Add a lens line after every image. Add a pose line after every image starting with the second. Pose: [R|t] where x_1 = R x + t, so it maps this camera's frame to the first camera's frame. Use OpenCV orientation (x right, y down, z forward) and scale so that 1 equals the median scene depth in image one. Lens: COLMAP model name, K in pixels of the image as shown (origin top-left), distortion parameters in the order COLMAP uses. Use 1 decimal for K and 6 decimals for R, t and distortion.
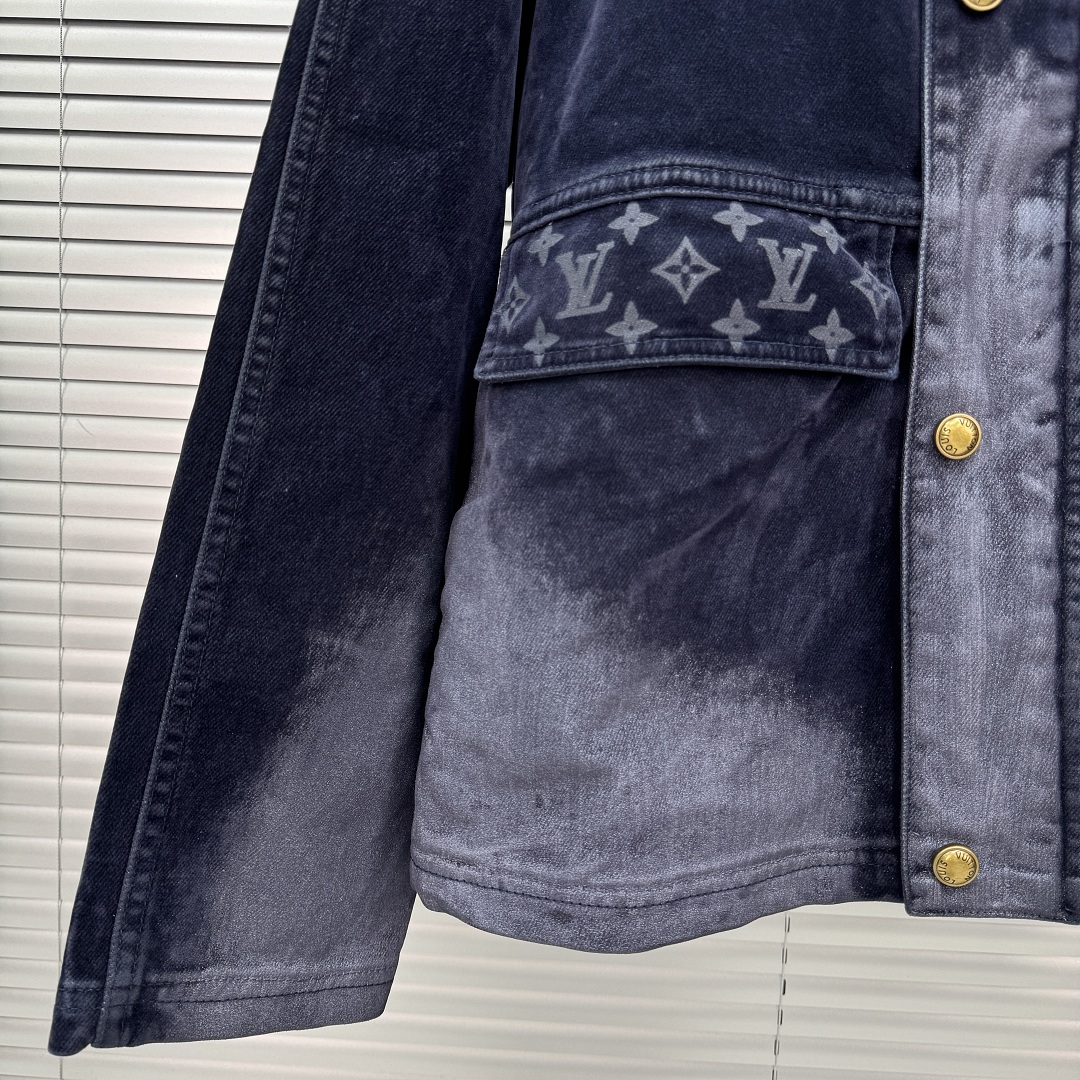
lens RADIAL K [[1020.2, 0, 540.0], [0, 1020.2, 540.0], [0, 0, 1]] dist [0.188152, -0.434648]
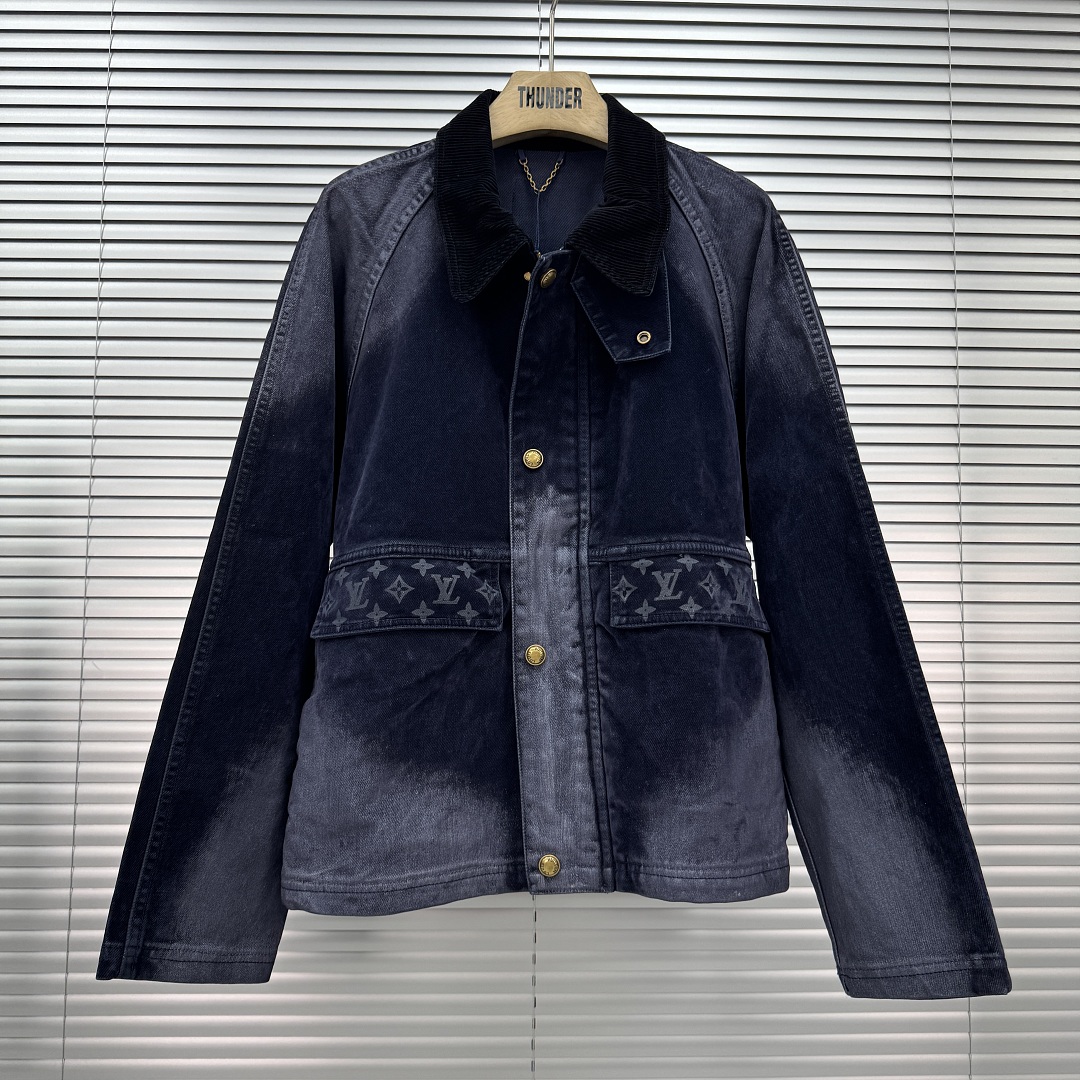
lens RADIAL K [[1020.2, 0, 540.0], [0, 1020.2, 540.0], [0, 0, 1]] dist [0.188152, -0.434648]
pose [[0.997360, -0.036843, 0.062574, 0.287119], [0.048139, 0.980624, -0.189895, 0.072537], [-0.054366, 0.192406, 0.979808, -1.162365]]
